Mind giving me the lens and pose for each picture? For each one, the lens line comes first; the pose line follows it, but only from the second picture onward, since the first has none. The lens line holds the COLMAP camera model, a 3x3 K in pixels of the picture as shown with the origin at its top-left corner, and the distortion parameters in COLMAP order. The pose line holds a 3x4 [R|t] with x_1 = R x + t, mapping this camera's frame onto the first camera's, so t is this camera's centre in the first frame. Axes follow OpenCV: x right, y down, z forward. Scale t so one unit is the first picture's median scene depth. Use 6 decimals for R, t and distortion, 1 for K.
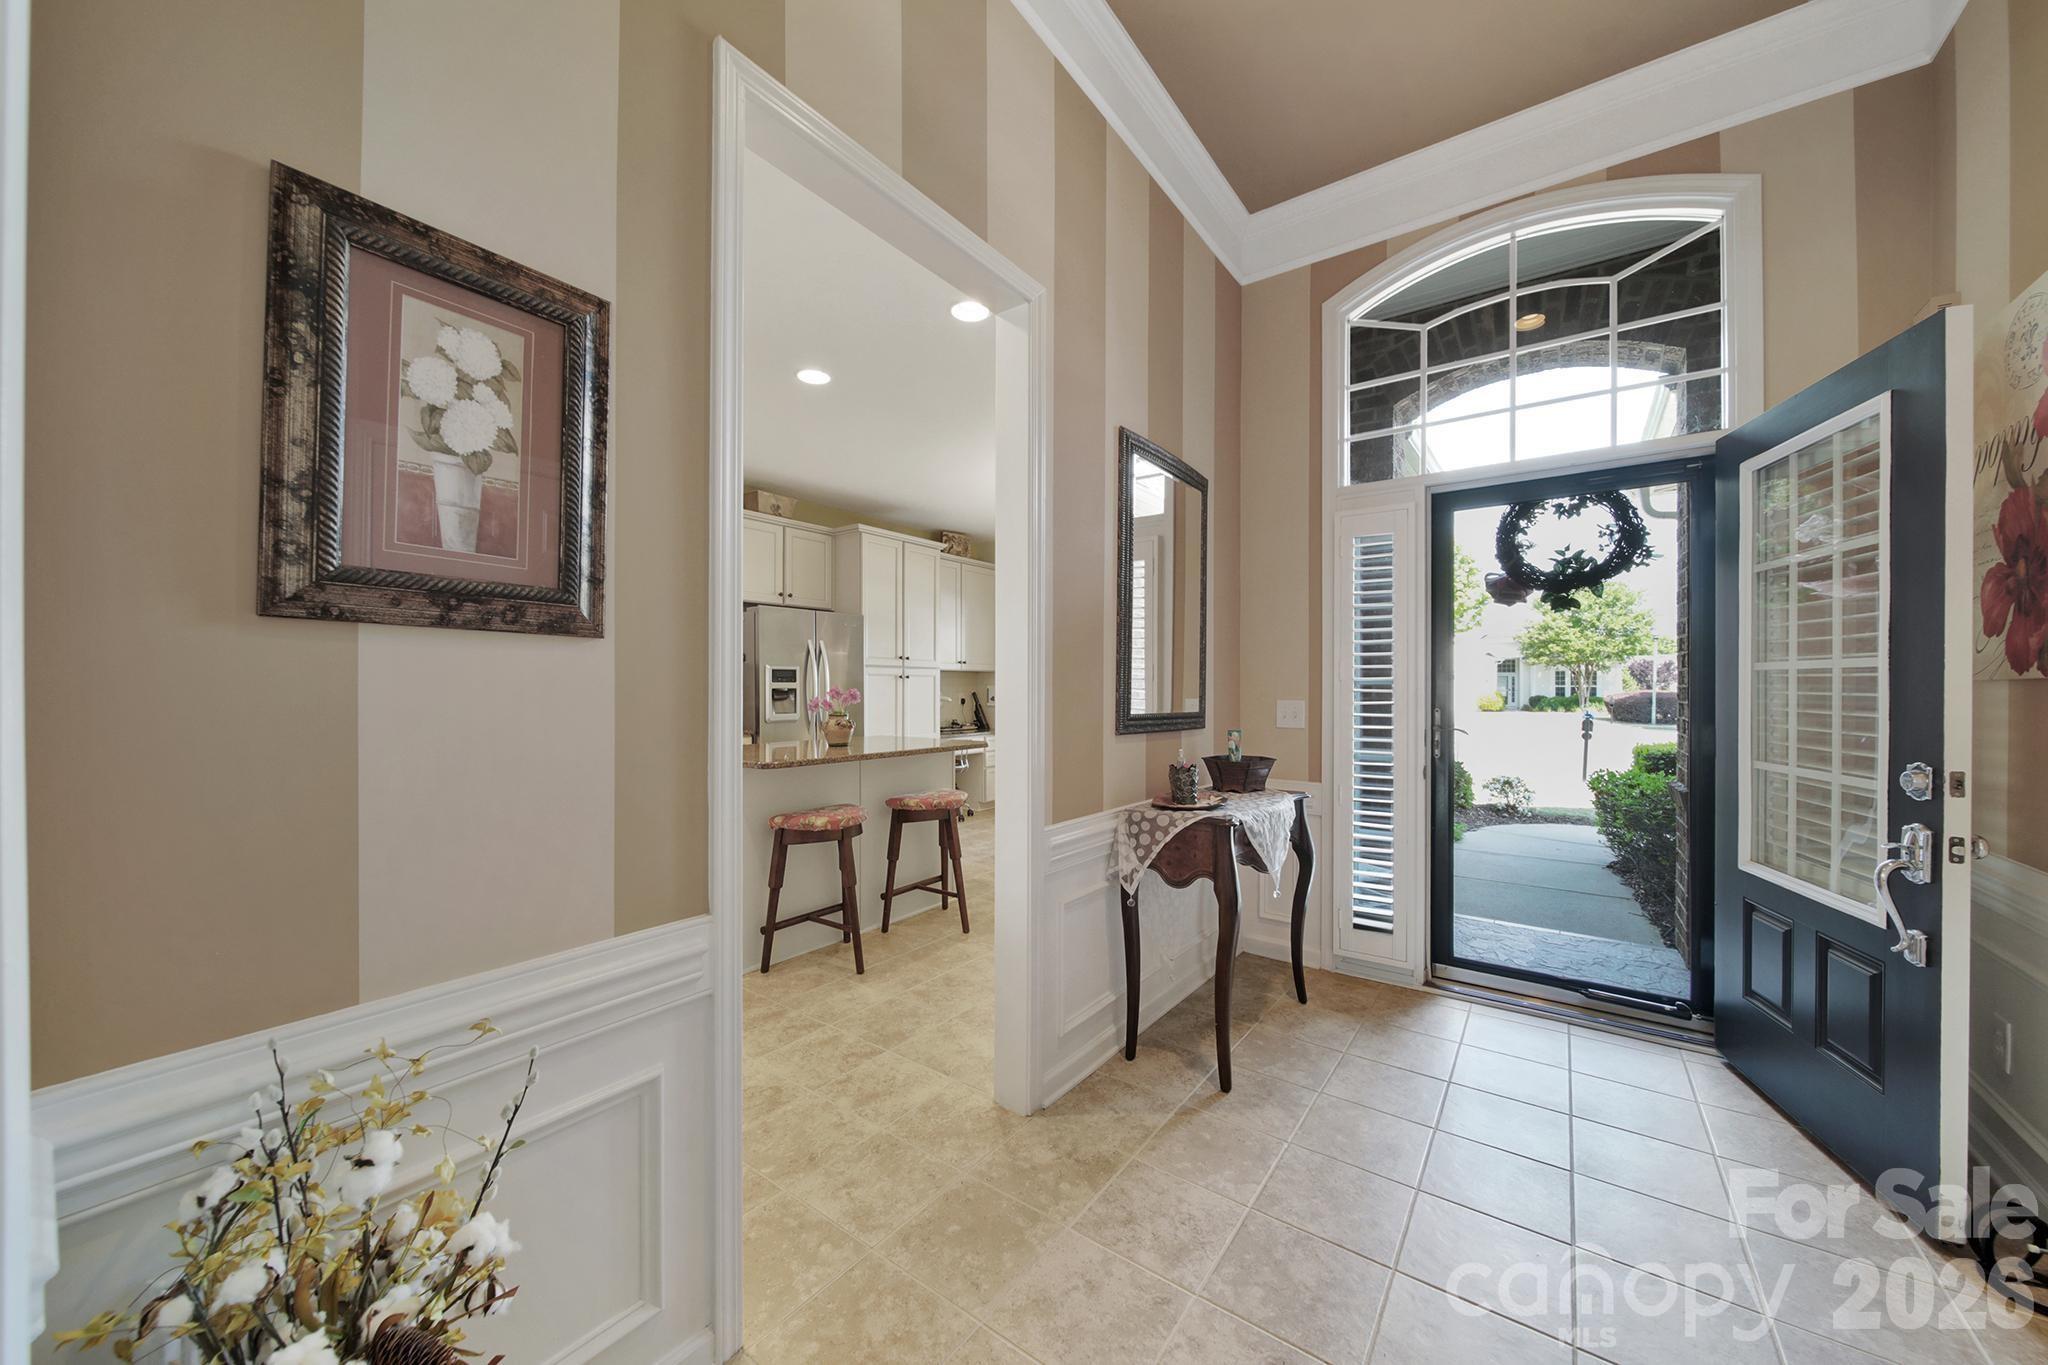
lens RADIAL K [[725.7, 0, 1026.9], [0, 725.7, 686.0], [0, 0, 1]] dist [-0.001057, -0.000403]
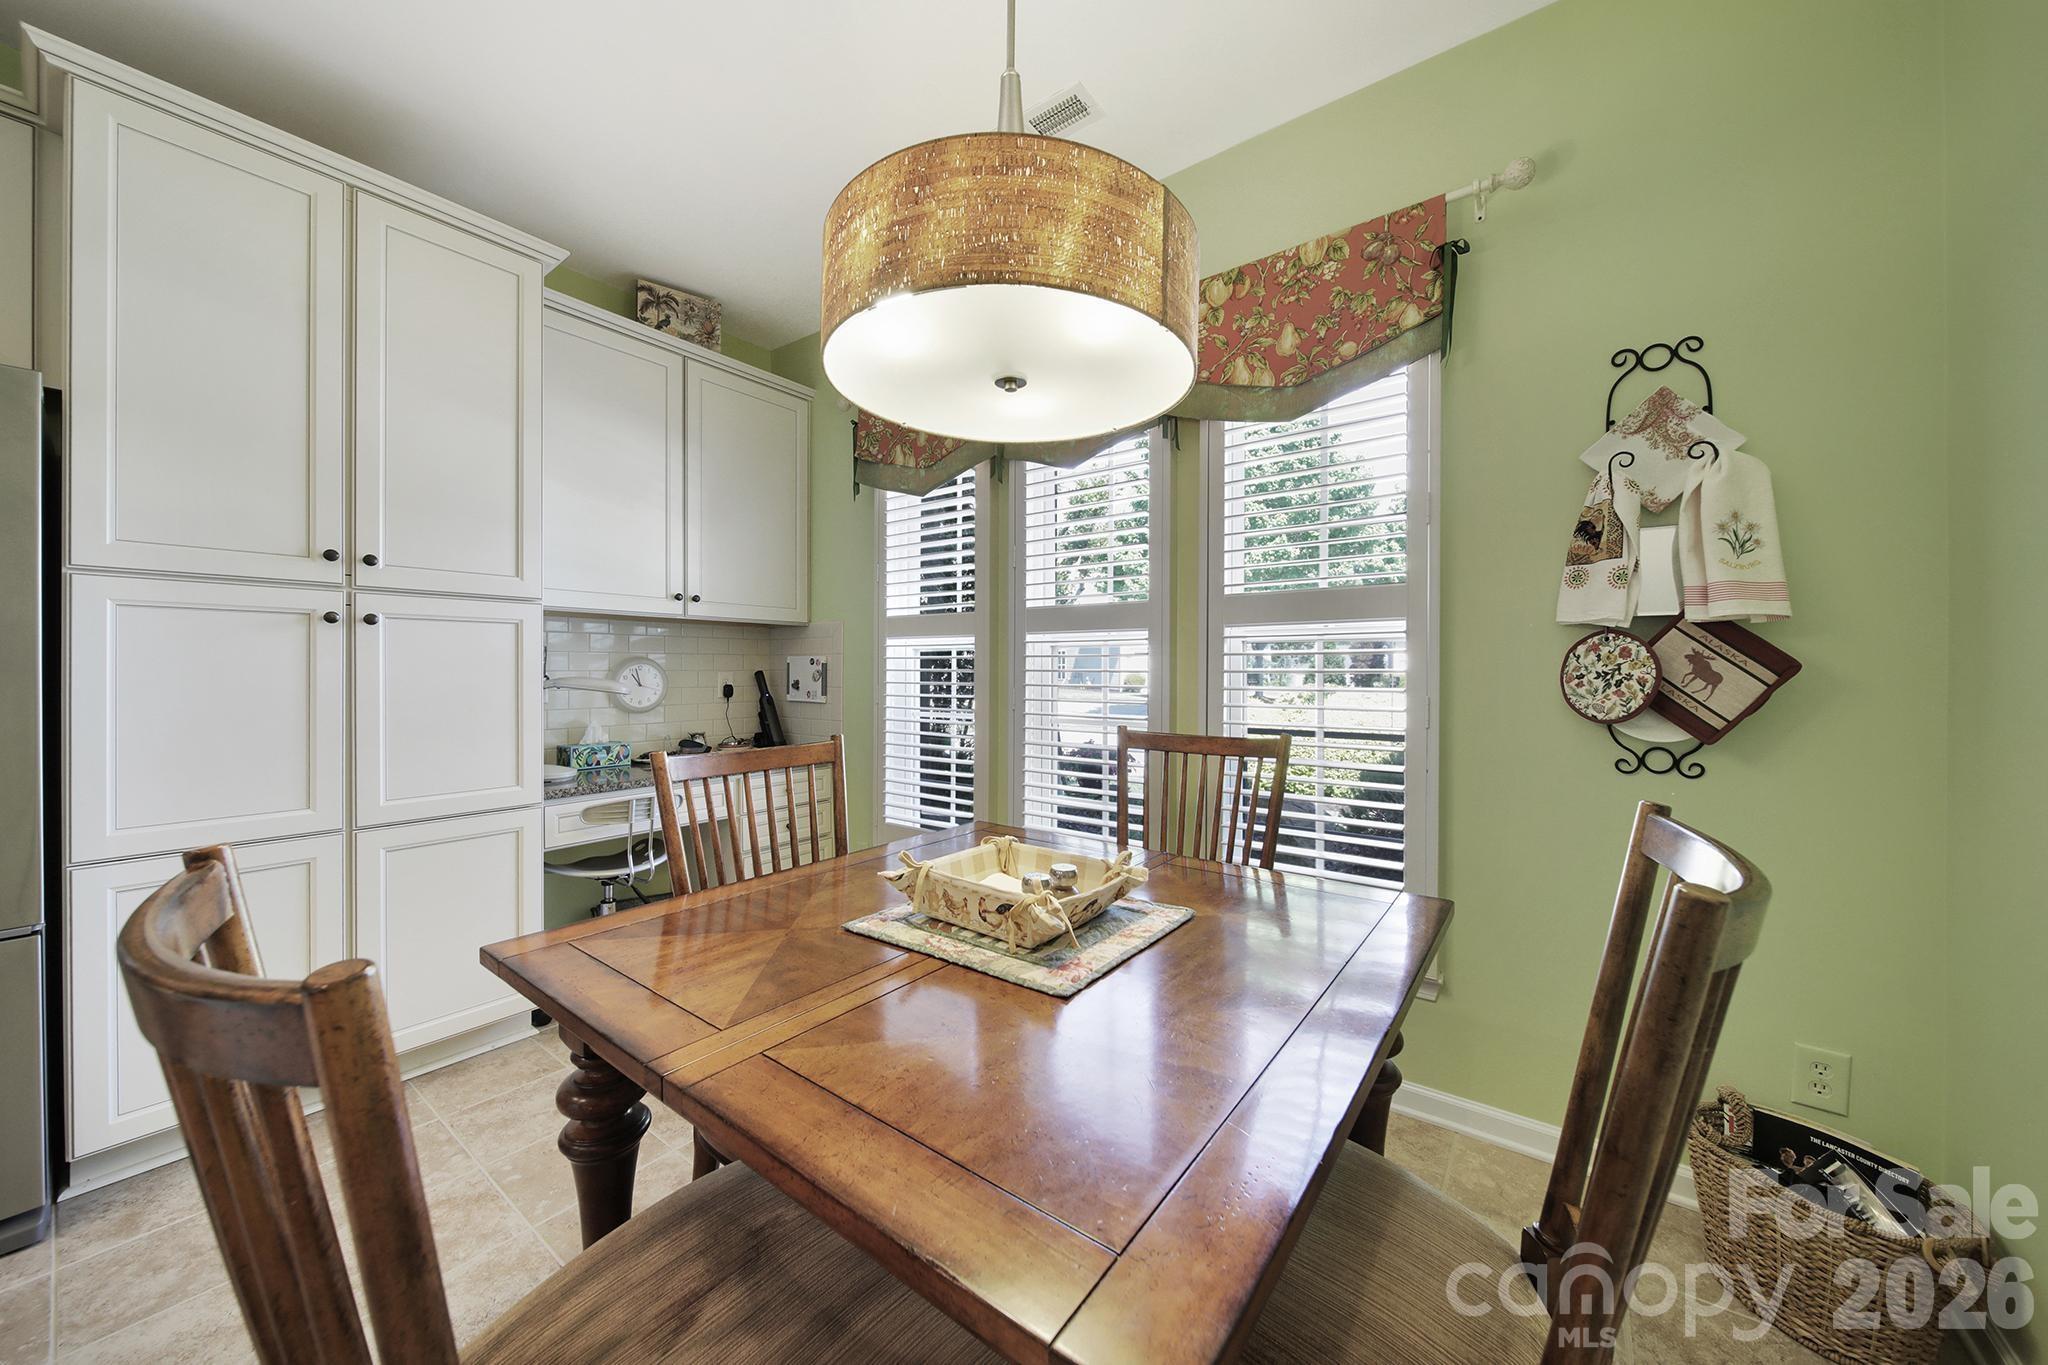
lens RADIAL K [[720.2, 0, 1019.0], [0, 720.2, 673.3], [0, 0, 1]] dist [-0.000971, -0.000183]
pose [[0.999971, 0.000792, -0.007628, 0.223860], [-0.000743, 0.999979, 0.006428, 0.016362], [0.007633, -0.006422, 0.999950, 1.291695]]
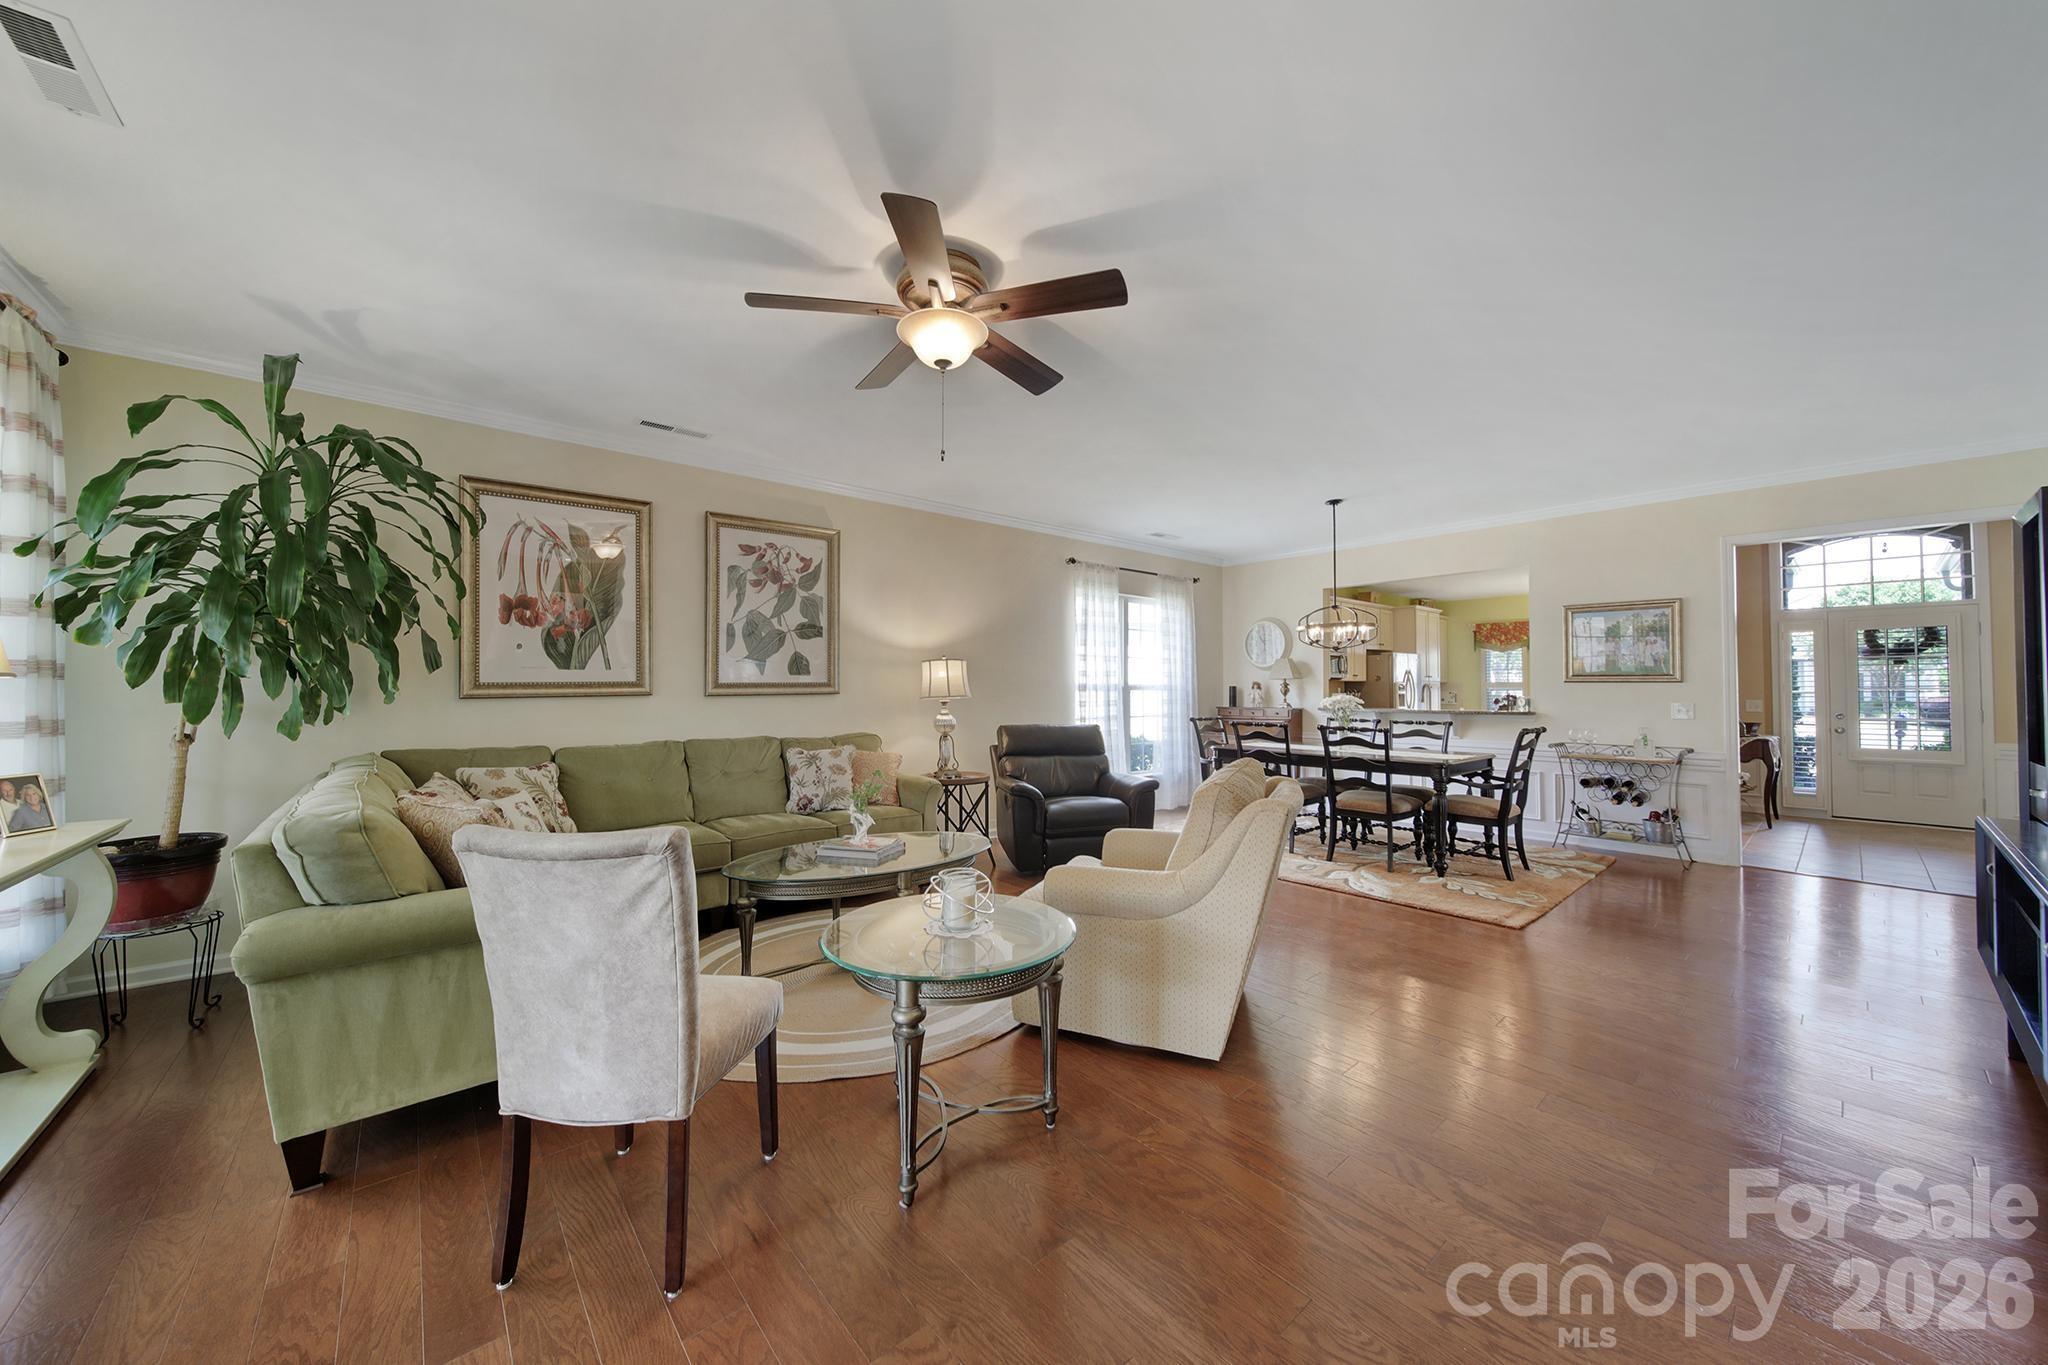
lens RADIAL K [[710.3, 0, 1026.2], [0, 710.3, 672.3], [0, 0, 1]] dist [-0.000759, -0.000051]
pose [[0.974758, -0.003691, -0.223233, -1.411772], [-0.000880, 0.999792, -0.020370, -0.021971], [0.223261, 0.020052, 0.974552, -1.755814]]
